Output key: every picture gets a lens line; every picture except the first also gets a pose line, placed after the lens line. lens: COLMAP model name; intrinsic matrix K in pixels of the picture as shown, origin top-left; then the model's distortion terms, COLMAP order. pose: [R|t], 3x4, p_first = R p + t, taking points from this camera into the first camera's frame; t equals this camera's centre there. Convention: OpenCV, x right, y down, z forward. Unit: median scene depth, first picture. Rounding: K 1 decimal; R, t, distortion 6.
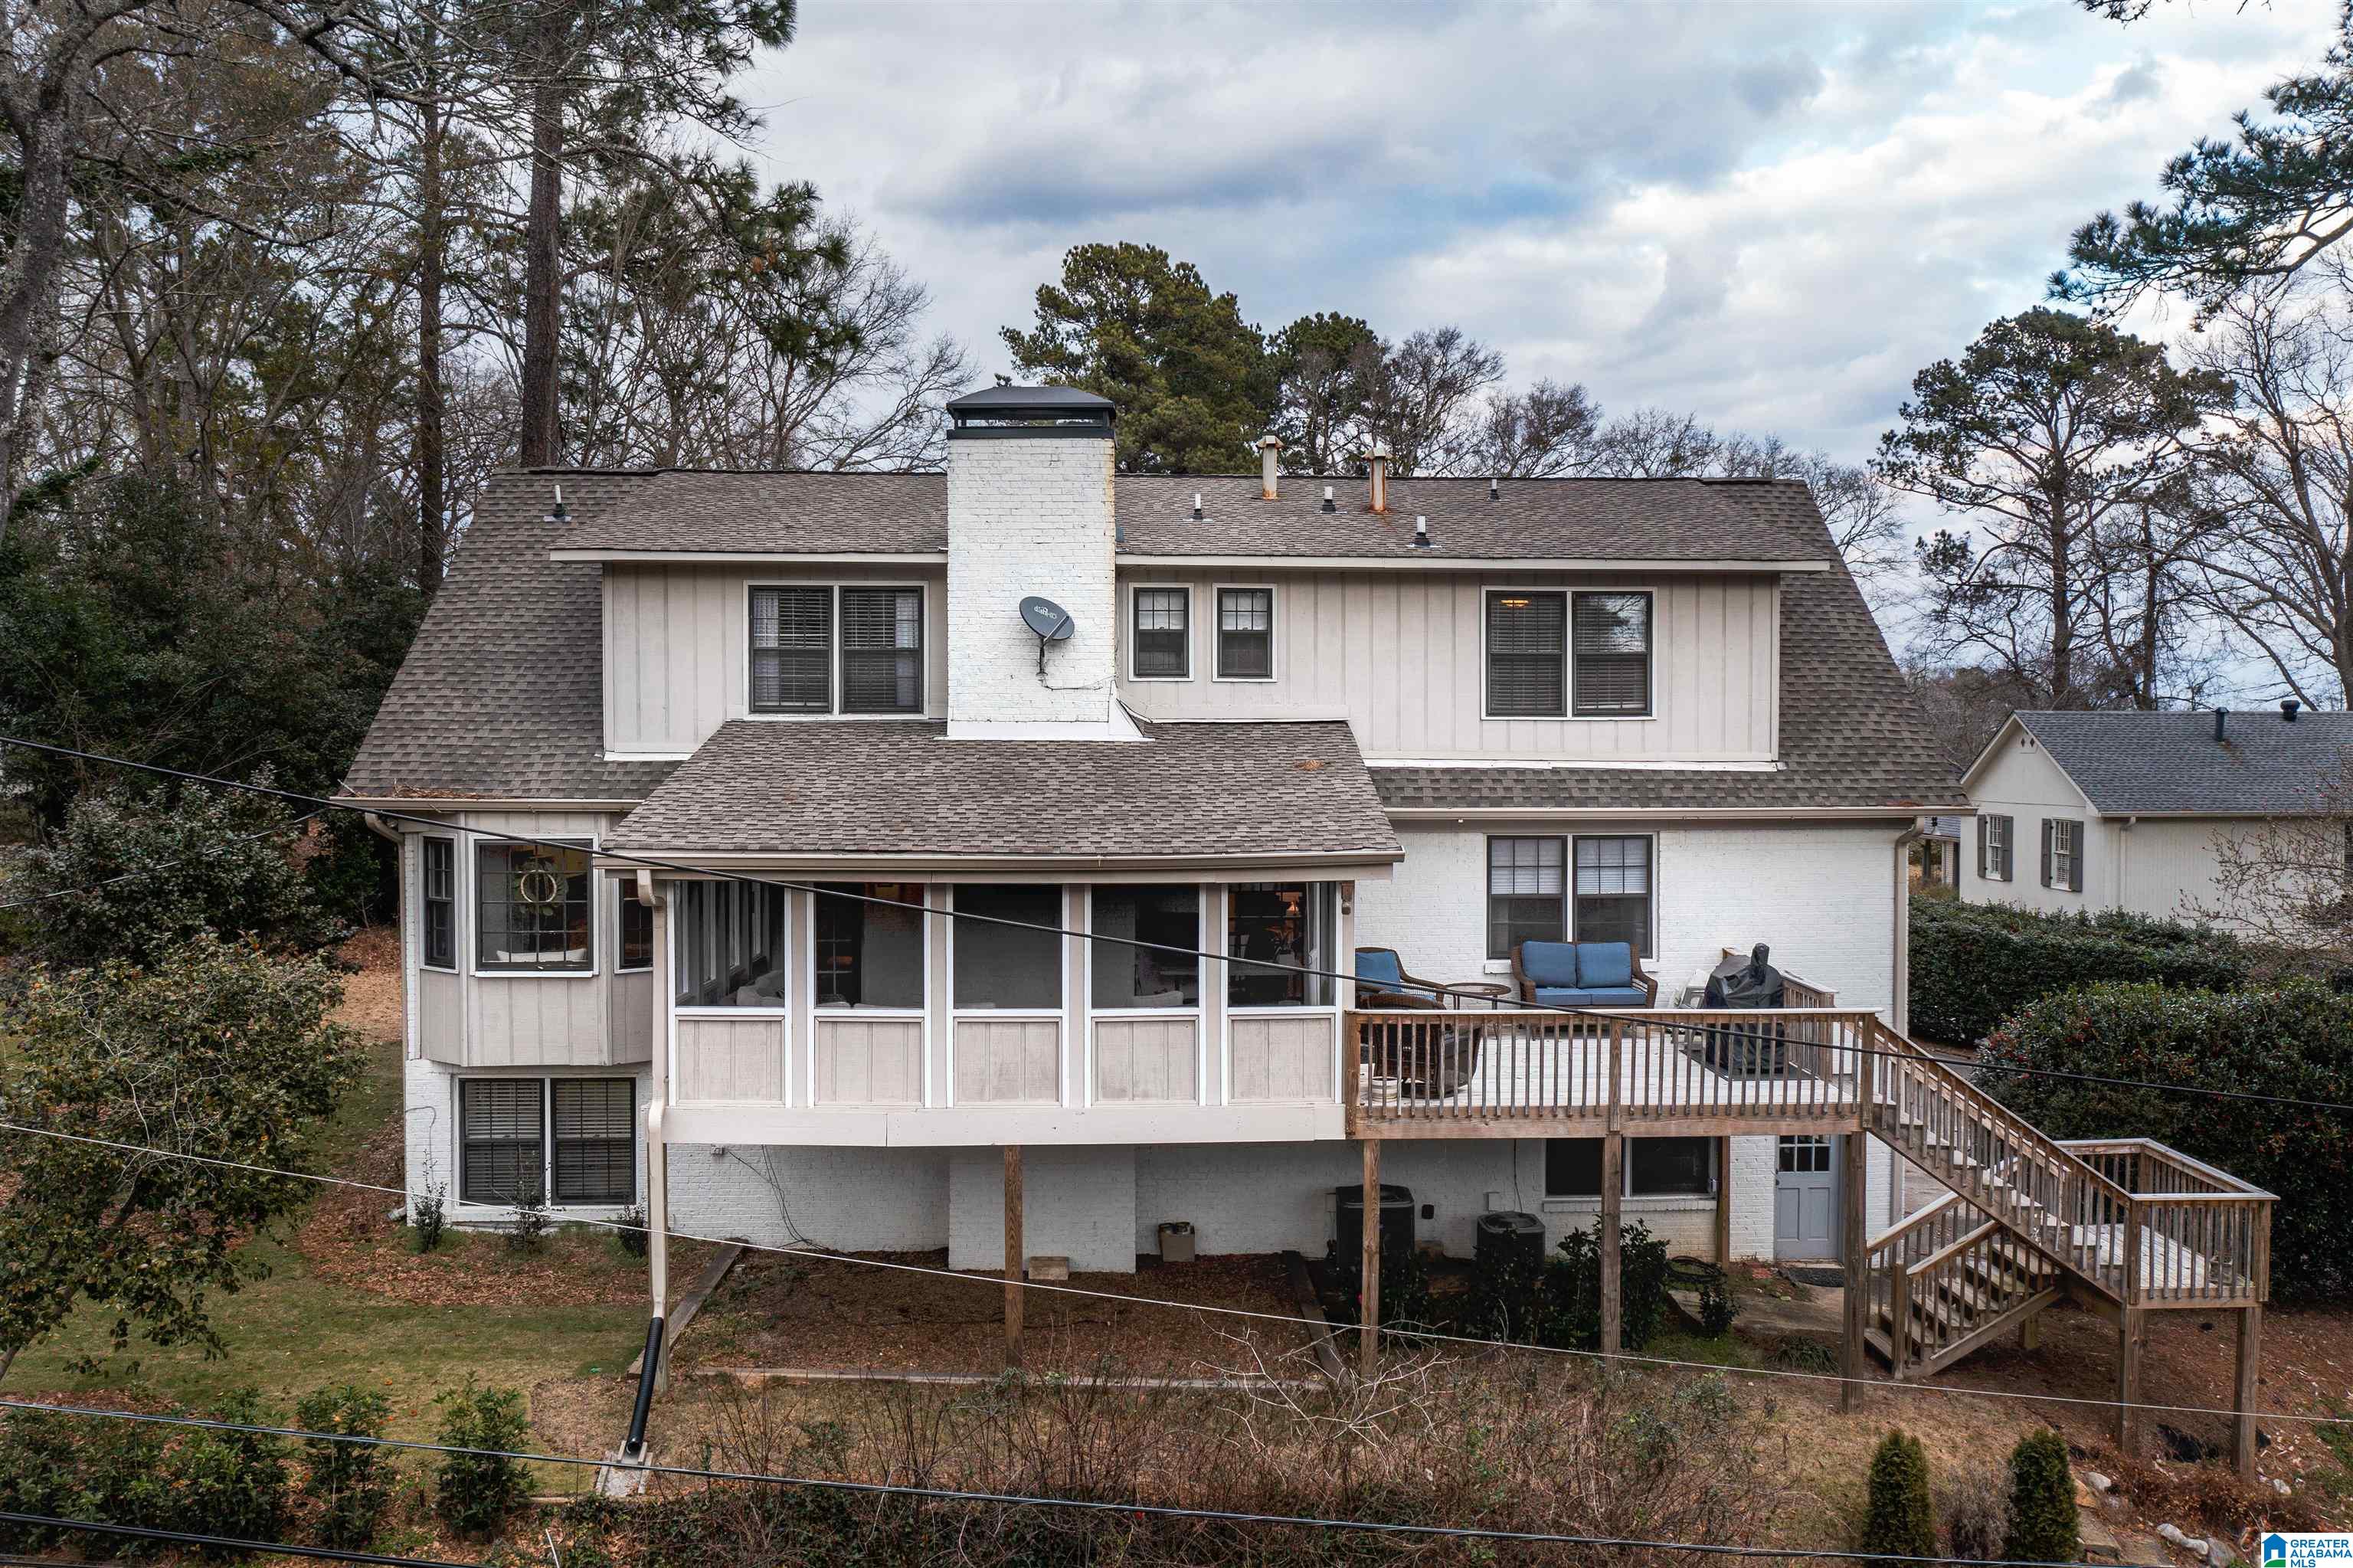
lens RADIAL K [[1848.5, 0, 1176.5], [0, 1848.5, 784.0], [0, 0, 1]] dist [-0.029615, -0.003863]
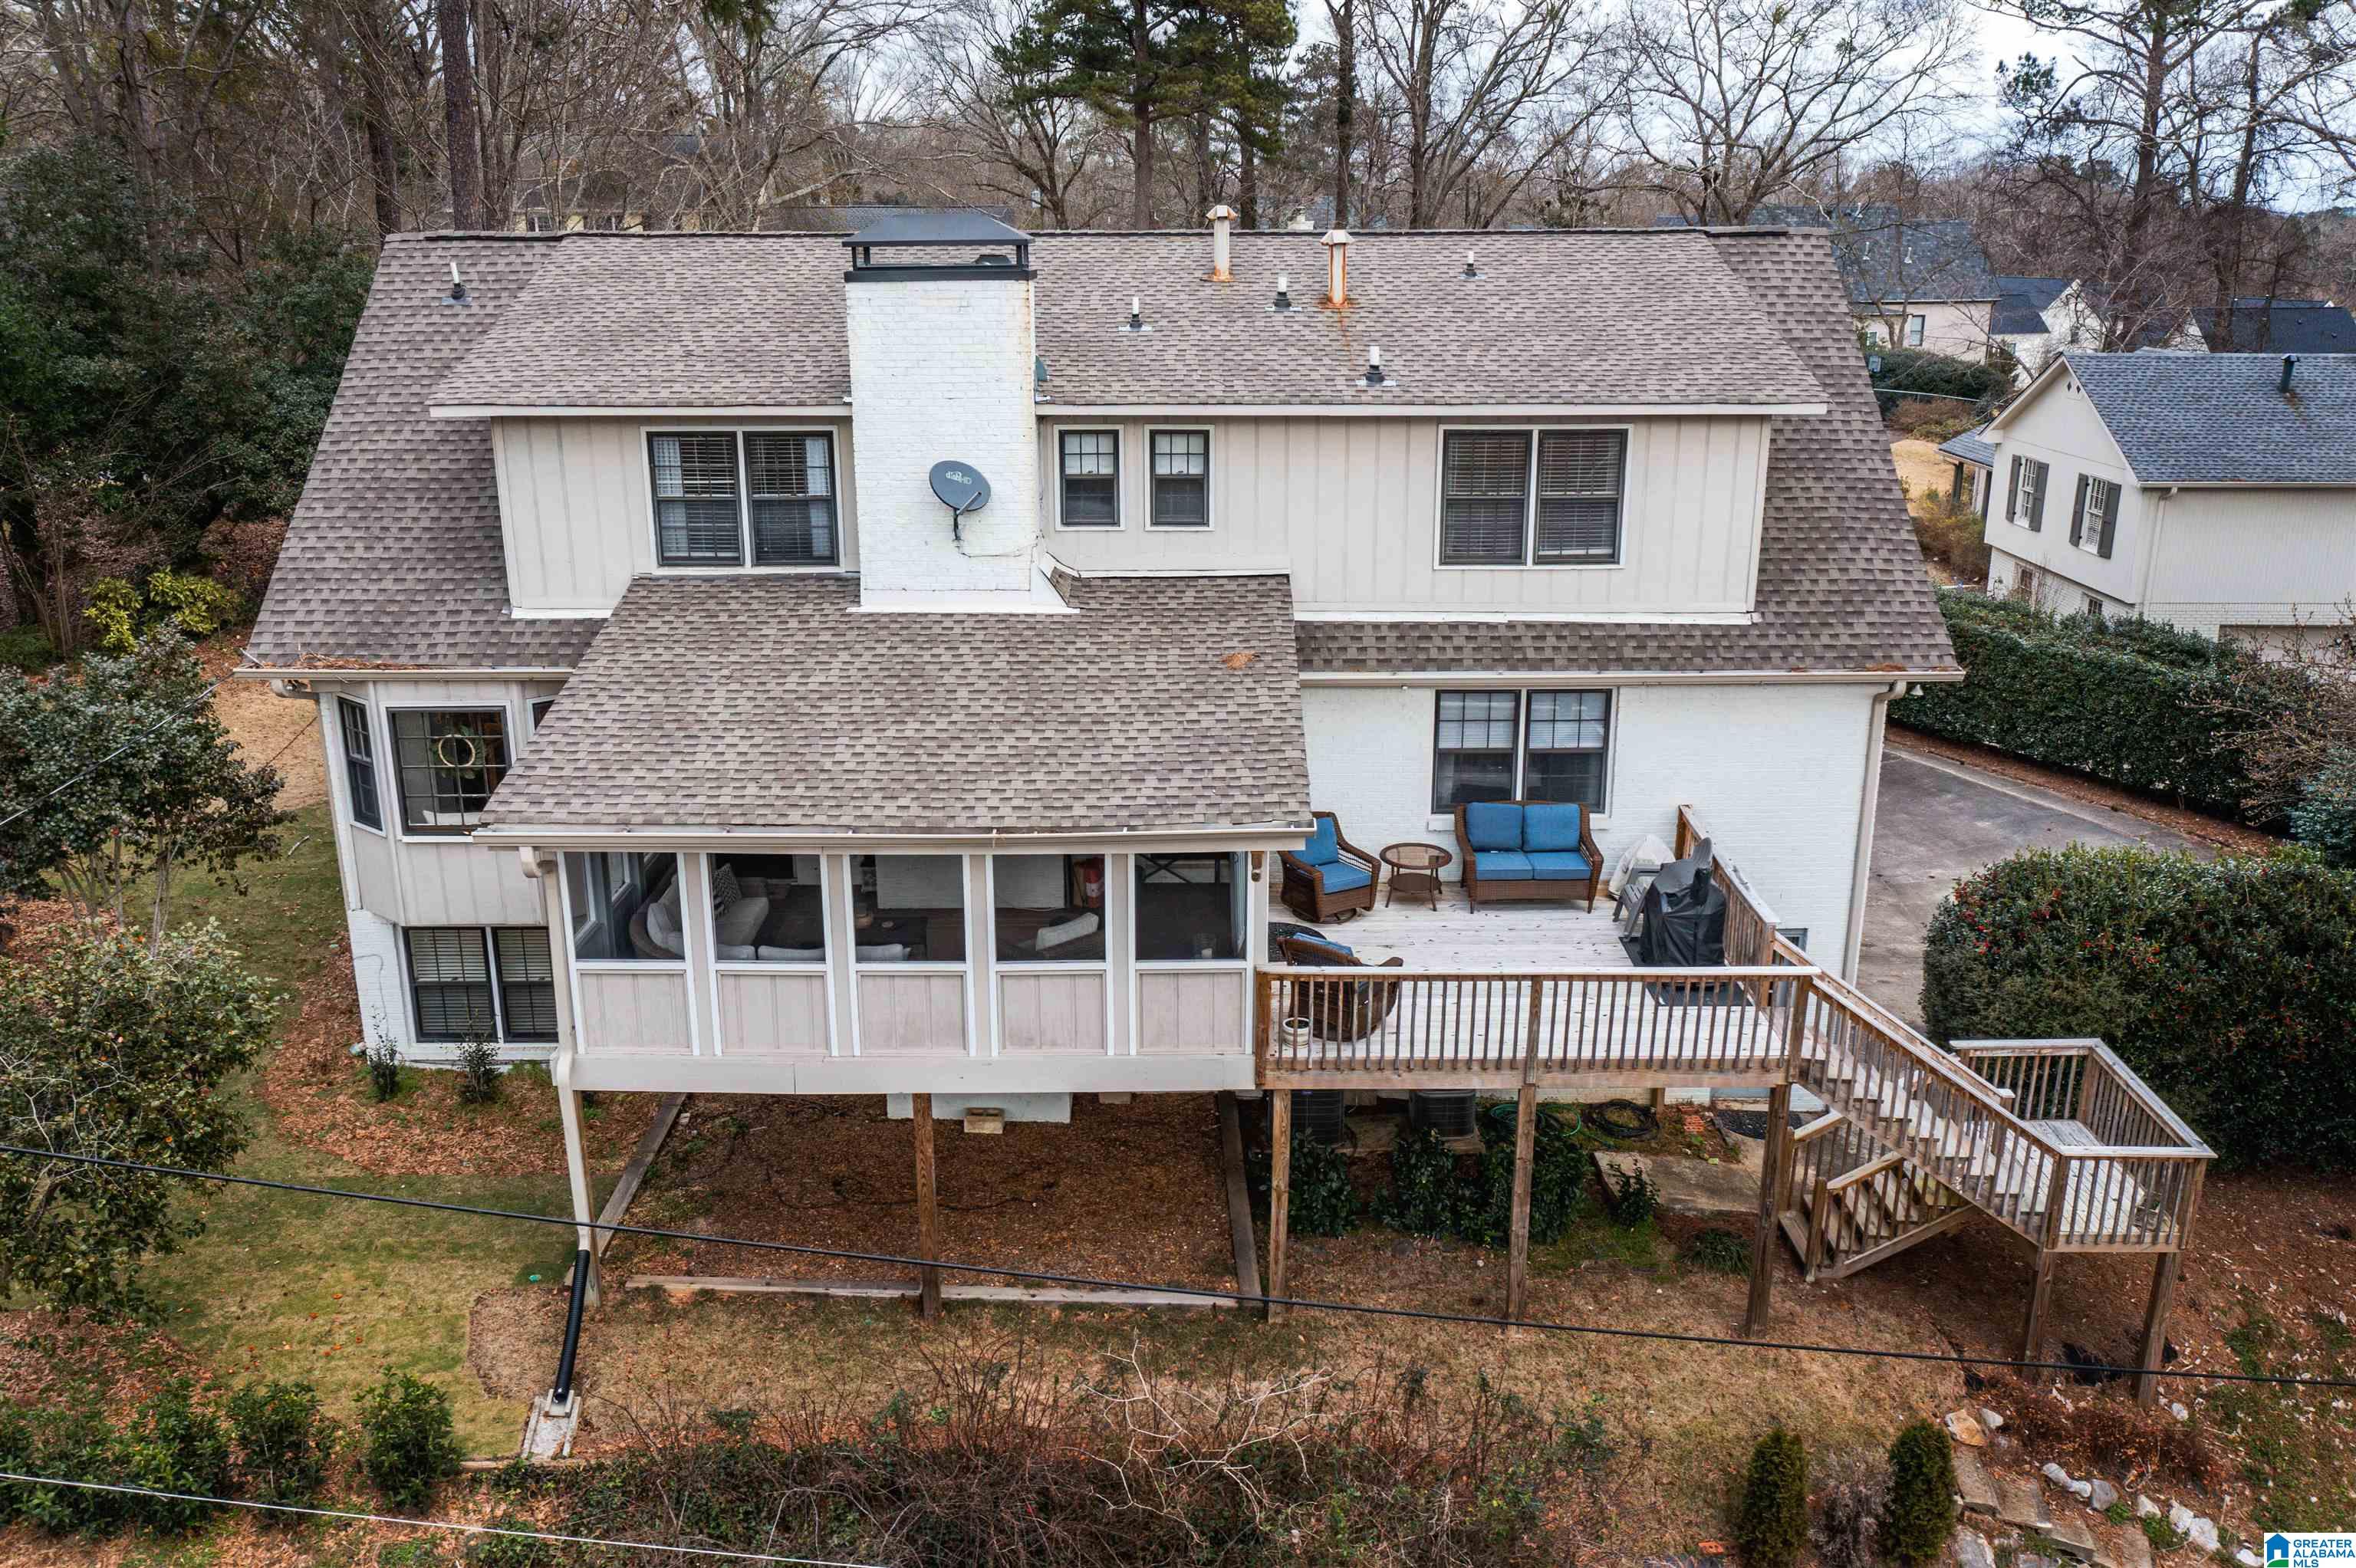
lens RADIAL K [[1829.3, 0, 1122.6], [0, 1829.3, 783.6], [0, 0, 1]] dist [-0.026118, 0.003084]
pose [[0.998915, 0.003310, -0.046454, 0.052351], [0.009217, 0.963694, 0.266851, -0.181867], [0.045651, -0.266989, 0.962618, 0.077231]]
